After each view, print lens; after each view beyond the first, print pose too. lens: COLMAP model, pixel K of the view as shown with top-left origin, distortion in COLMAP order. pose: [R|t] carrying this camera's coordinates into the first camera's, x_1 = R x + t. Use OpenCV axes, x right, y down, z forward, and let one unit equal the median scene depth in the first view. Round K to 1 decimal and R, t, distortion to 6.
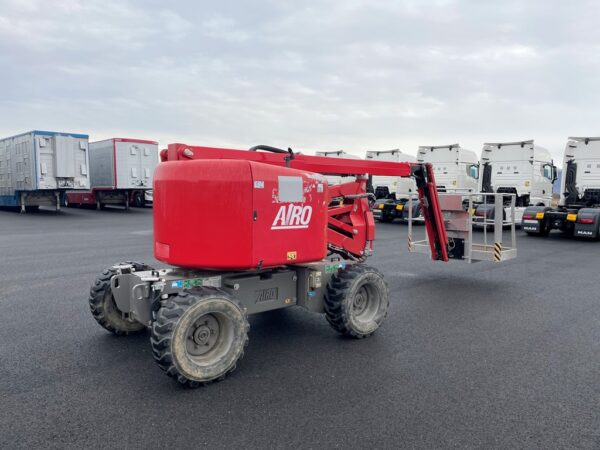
lens RADIAL K [[451.6, 0, 302.8], [0, 451.6, 228.4], [0, 0, 1]] dist [0.064094, -0.083010]
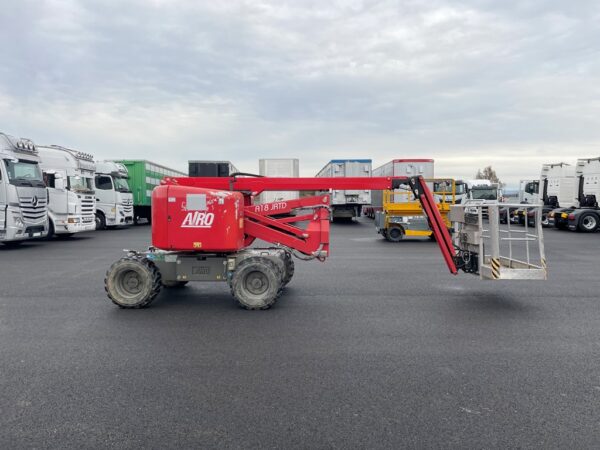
lens RADIAL K [[451.6, 0, 304.5], [0, 451.6, 224.4], [0, 0, 1]] dist [0.064094, -0.083010]
pose [[0.708511, 0.023087, -0.705322, 0.753369], [-0.051373, 0.998500, -0.018921, 0.000599], [0.703828, 0.049640, 0.708634, 0.082982]]
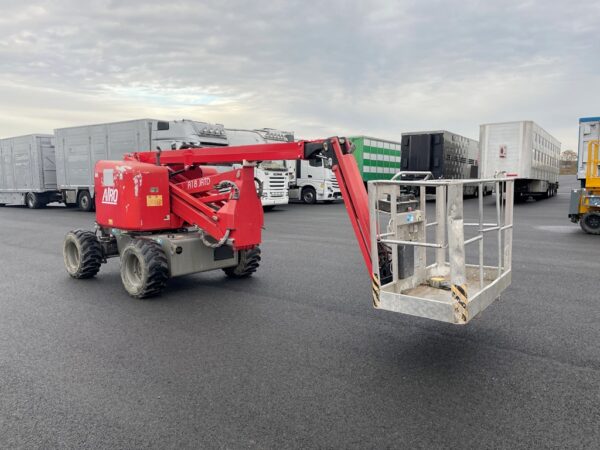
lens RADIAL K [[451.6, 0, 296.9], [0, 451.6, 222.6], [0, 0, 1]] dist [0.064094, -0.083010]
pose [[0.119600, 0.083167, -0.989333, 0.868761], [-0.075401, 0.994368, 0.074475, -0.054395], [0.989955, 0.065689, 0.125198, 0.800411]]
